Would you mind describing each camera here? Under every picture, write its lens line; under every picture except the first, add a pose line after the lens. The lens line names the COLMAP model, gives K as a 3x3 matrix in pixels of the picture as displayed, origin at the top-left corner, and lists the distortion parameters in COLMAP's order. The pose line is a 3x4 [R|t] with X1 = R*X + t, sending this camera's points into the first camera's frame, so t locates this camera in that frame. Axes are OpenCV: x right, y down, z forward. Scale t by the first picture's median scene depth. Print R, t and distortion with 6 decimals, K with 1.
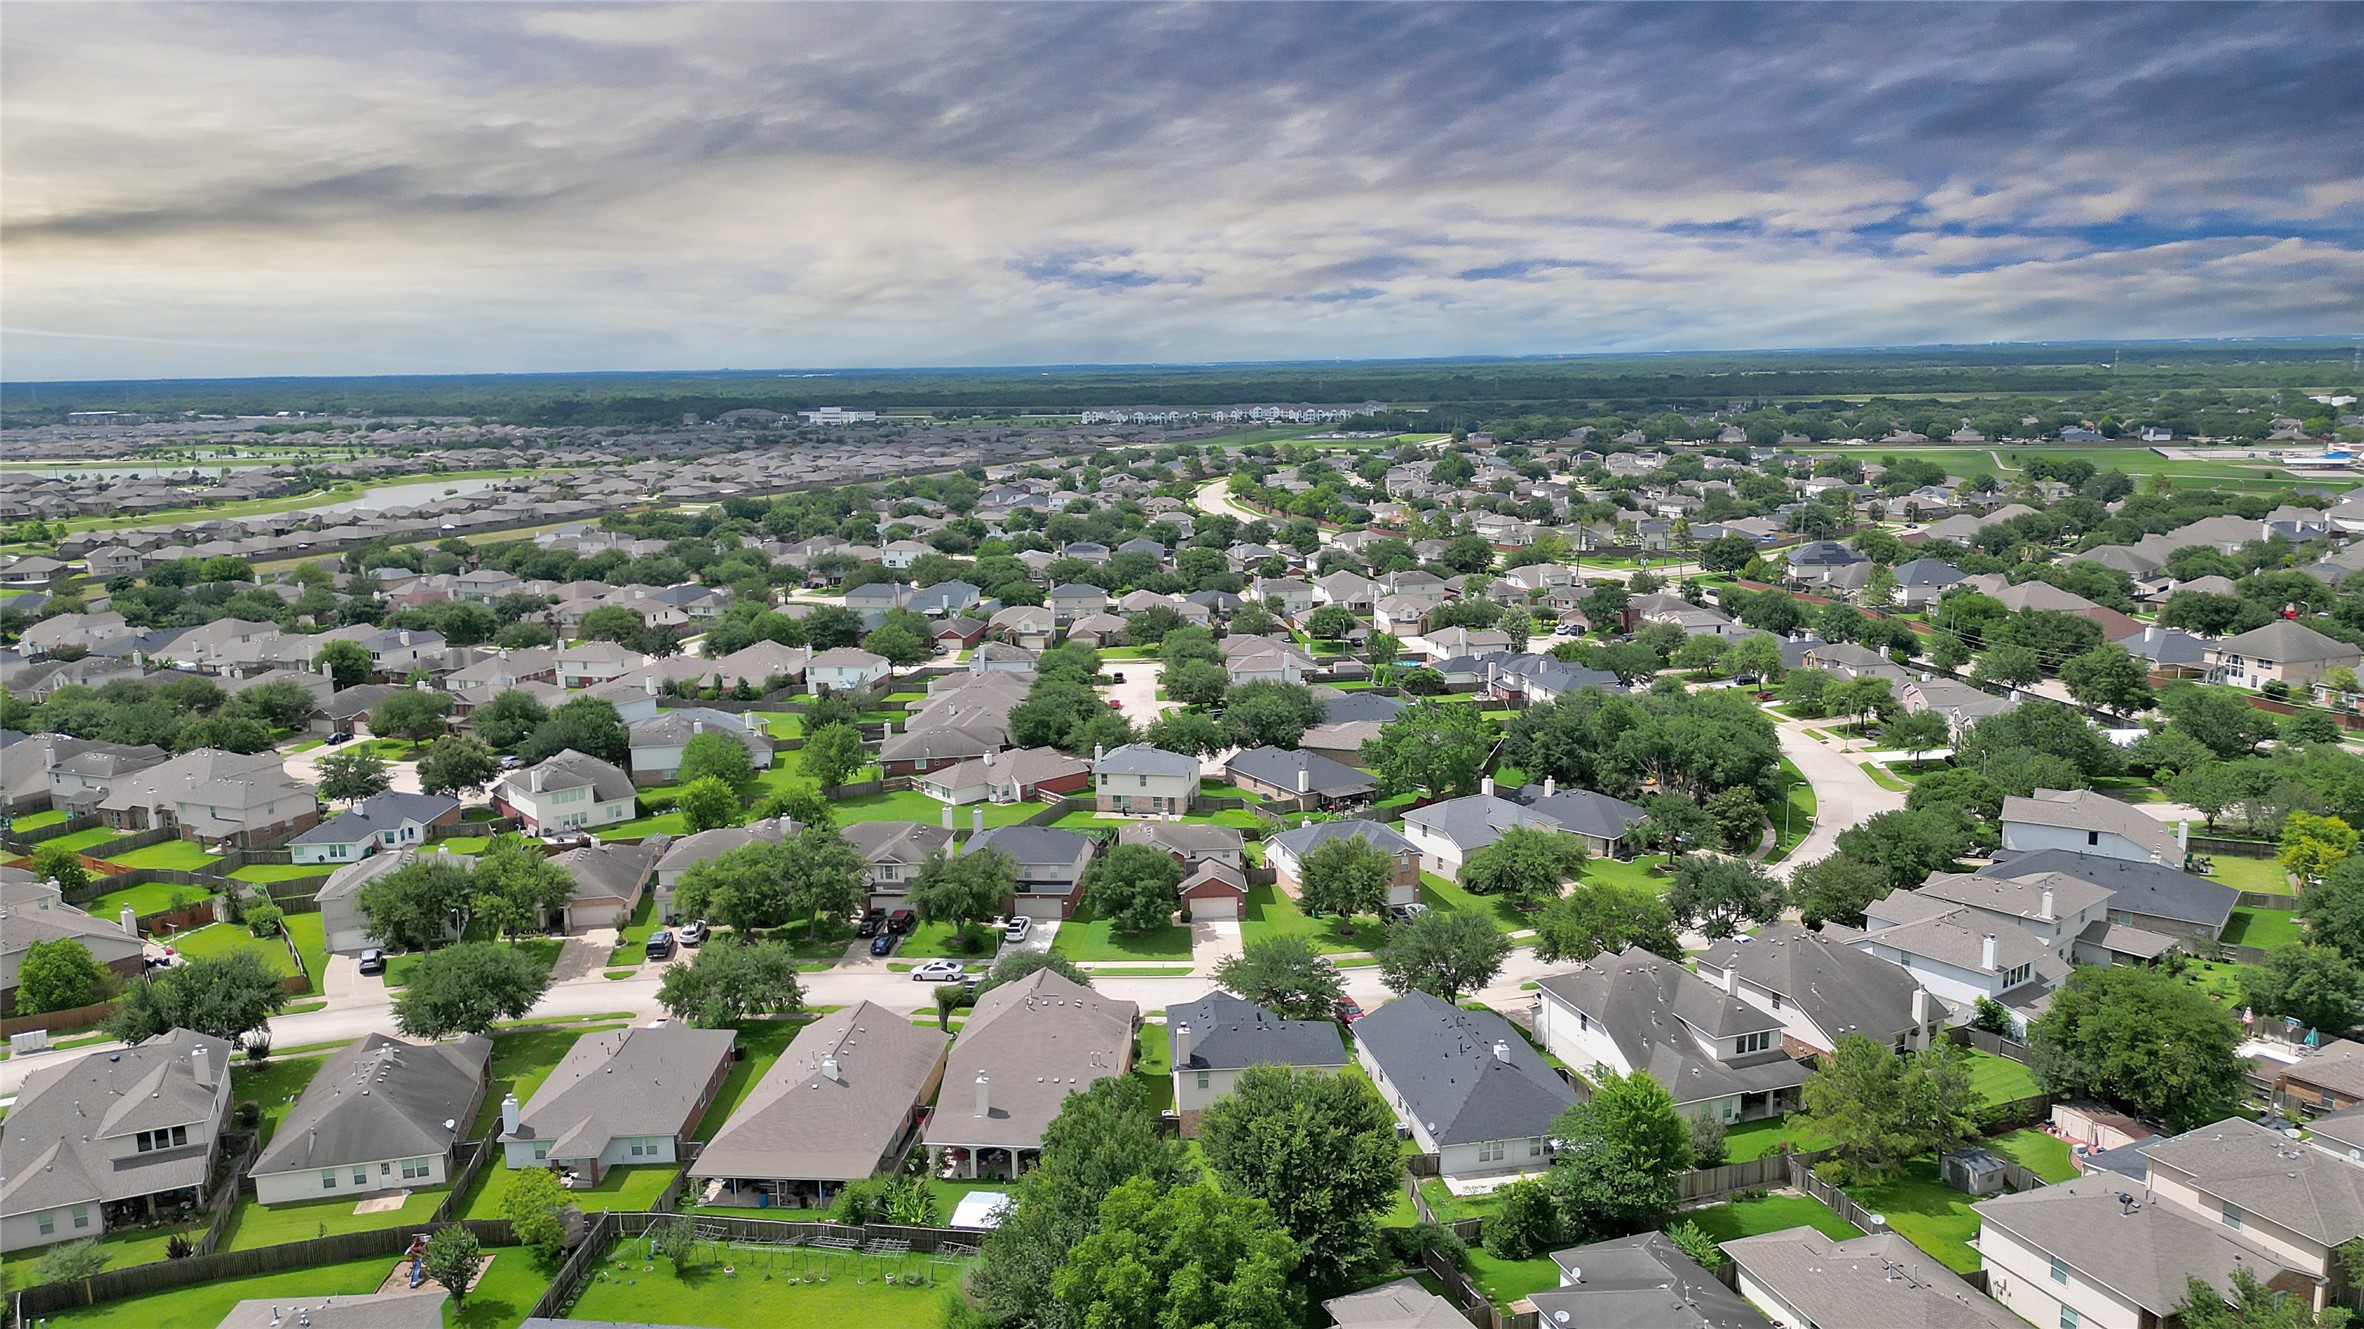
lens RADIAL K [[1620.3, 0, 1182.0], [0, 1620.3, 664.5], [0, 0, 1]] dist [0.060022, -0.067574]
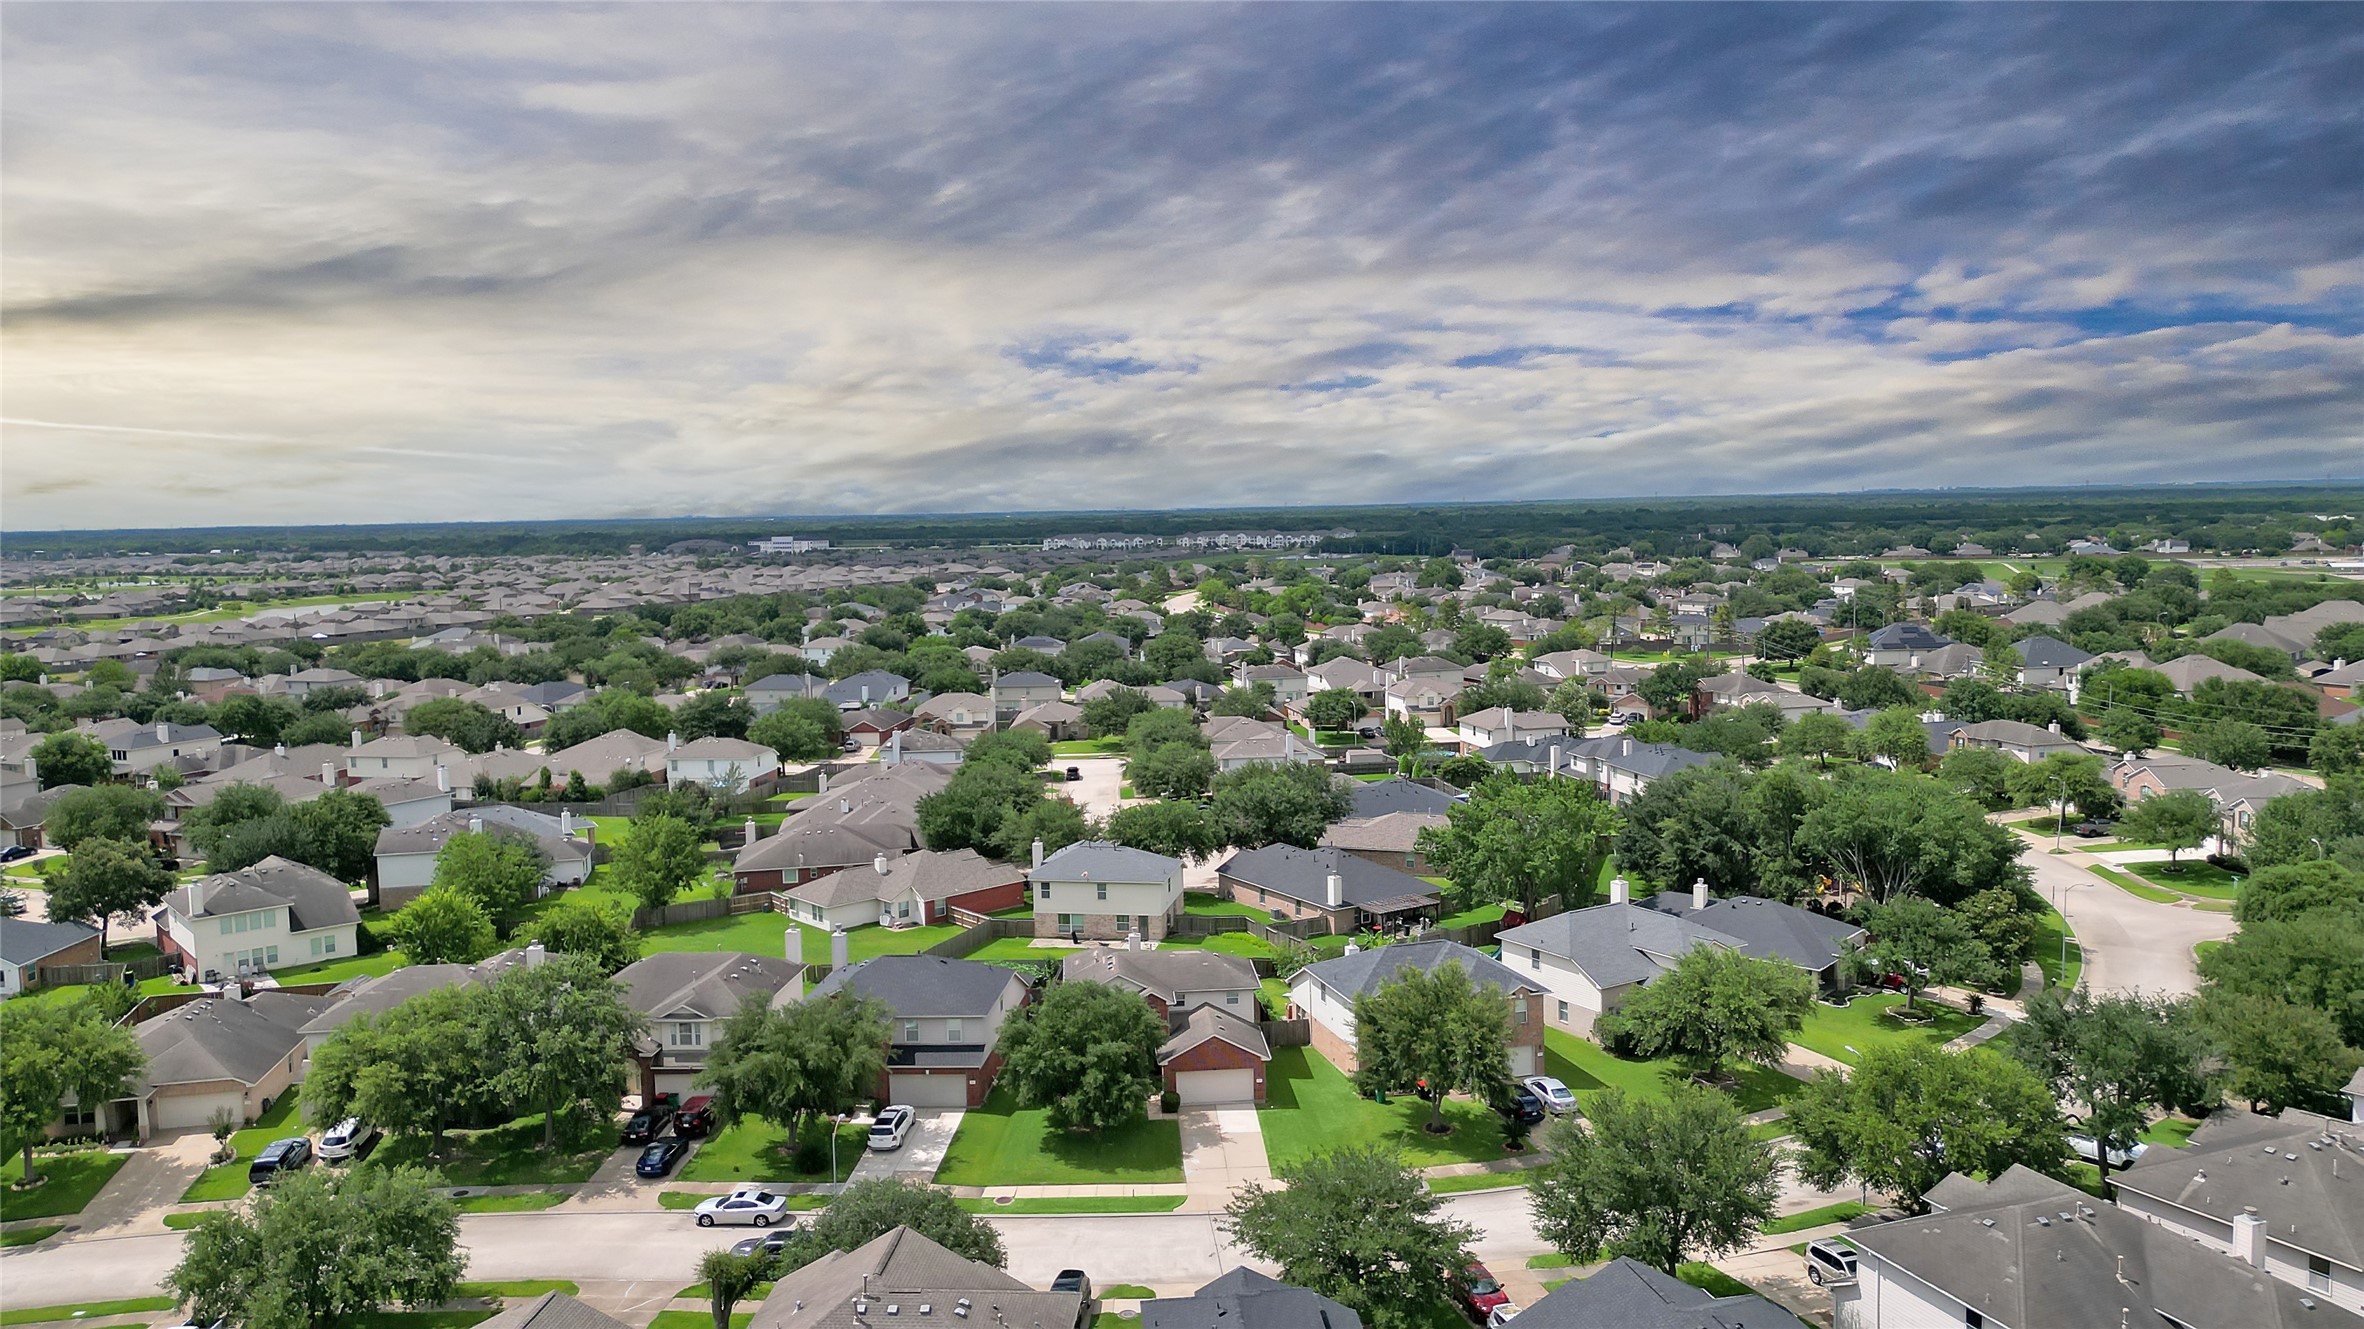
lens RADIAL K [[1620.3, 0, 1182.0], [0, 1620.3, 664.5], [0, 0, 1]] dist [0.060022, -0.067574]
pose [[0.999742, -0.004549, 0.022245, -0.004510], [0.006514, 0.996006, -0.089049, 0.035076], [-0.021751, 0.089171, 0.995779, 0.287198]]
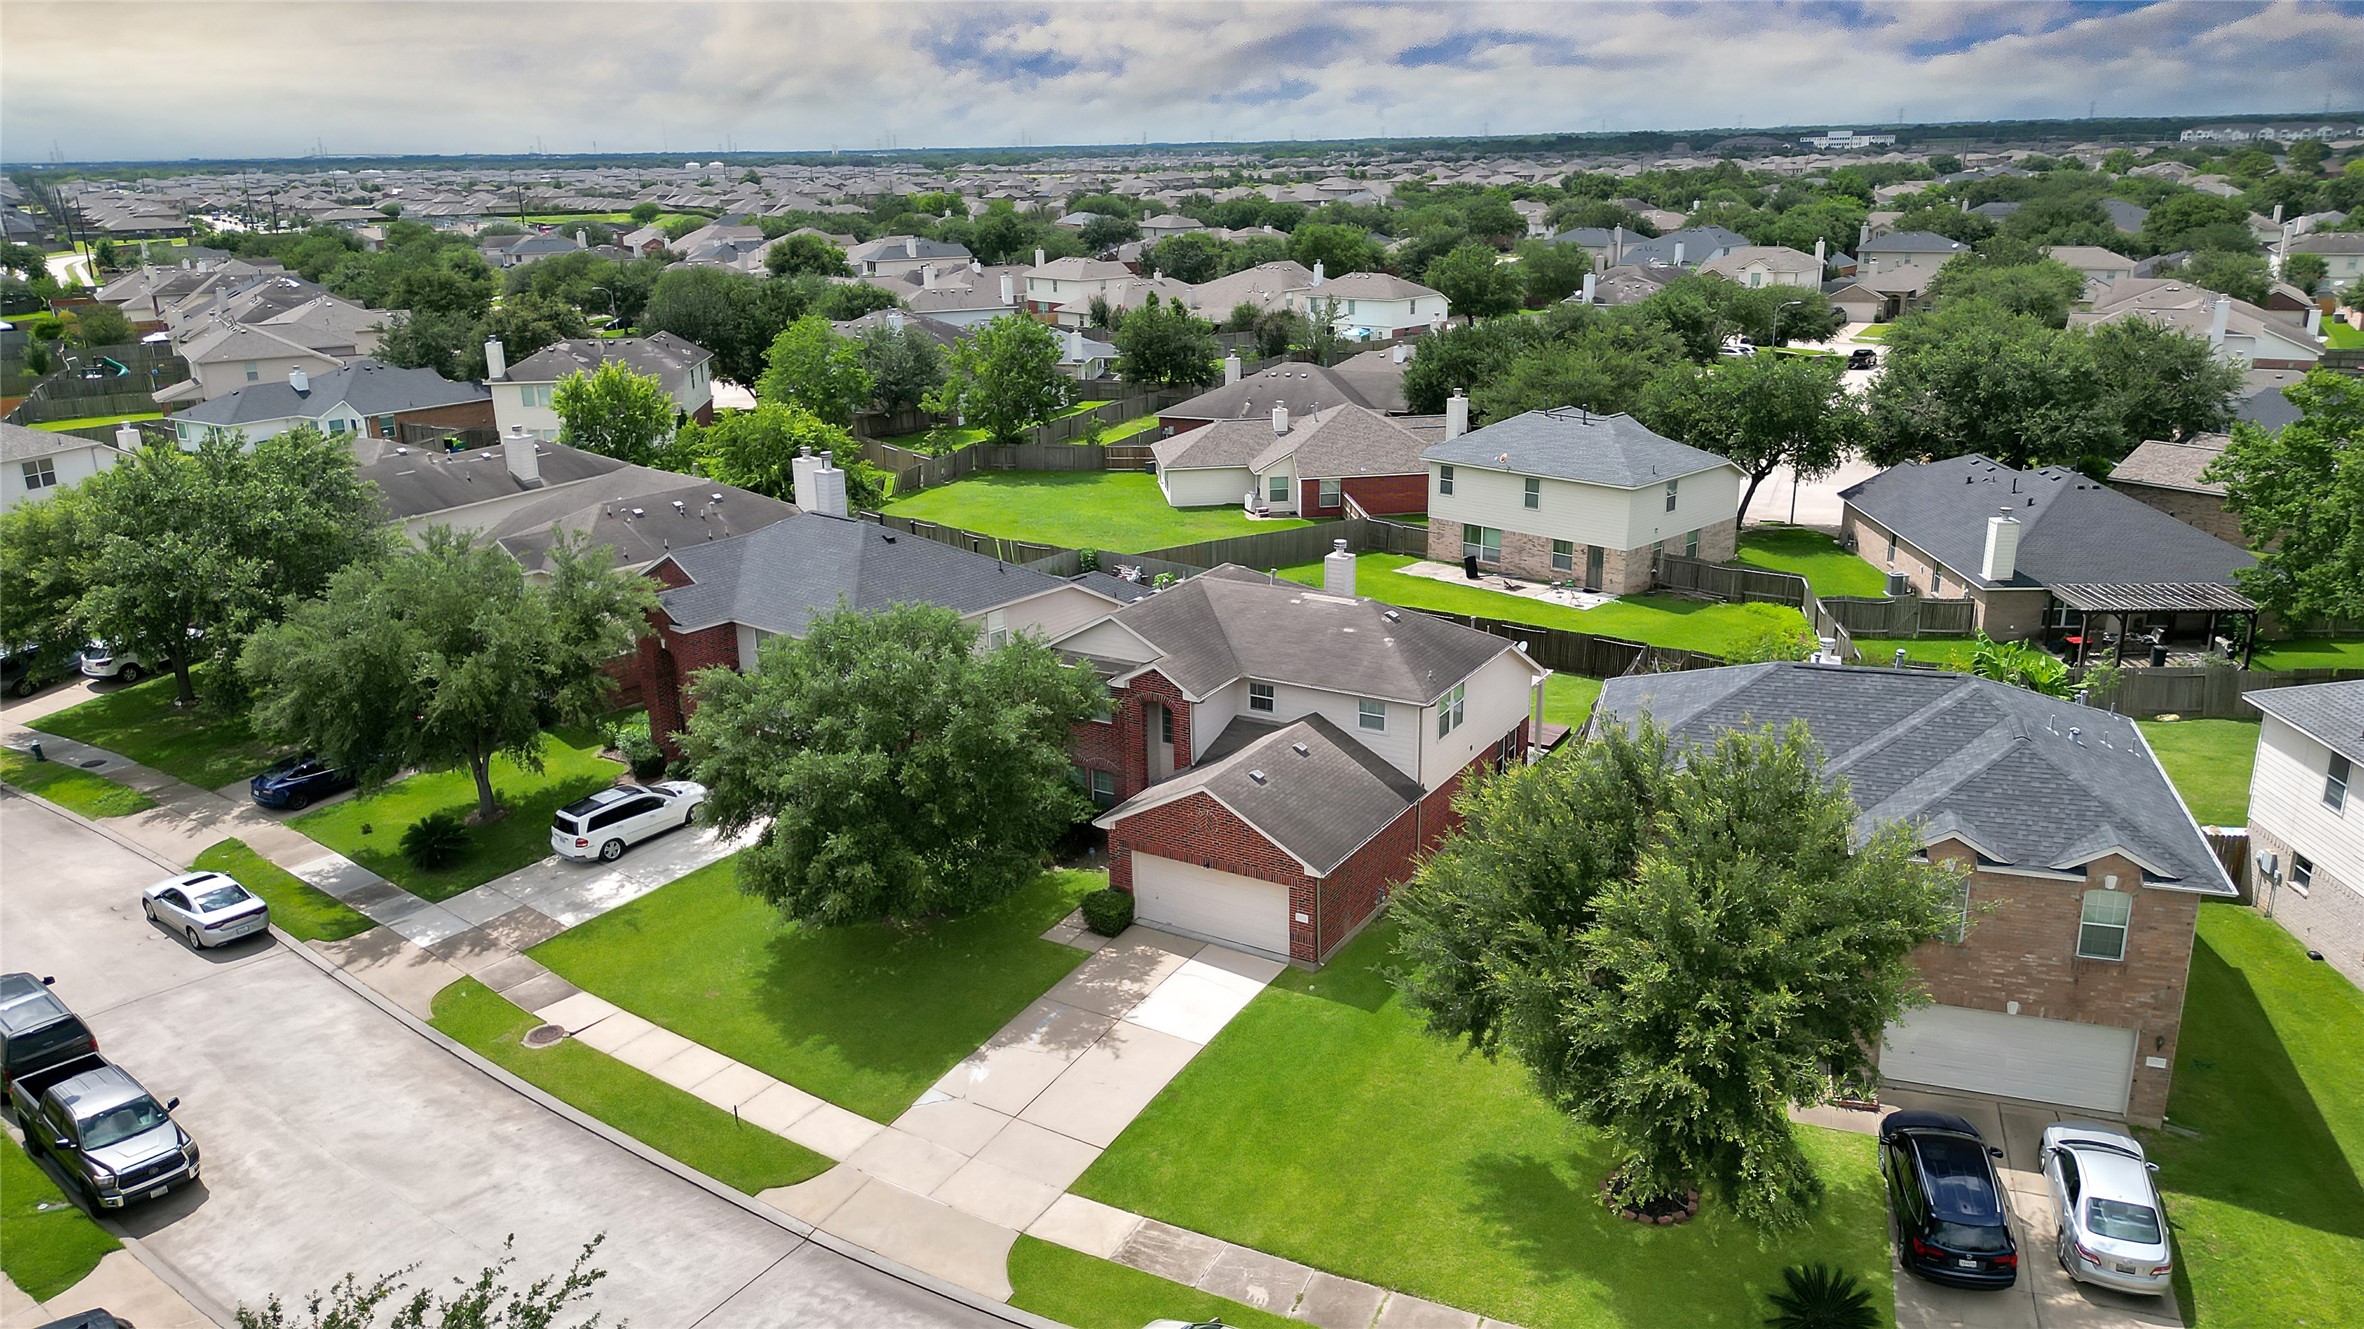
lens RADIAL K [[1620.3, 0, 1182.0], [0, 1620.3, 664.5], [0, 0, 1]] dist [0.060022, -0.067574]
pose [[0.819840, 0.168307, -0.547298, 0.116140], [-0.092743, 0.982235, 0.163134, 0.053265], [0.565032, -0.082986, 0.820885, 0.600233]]
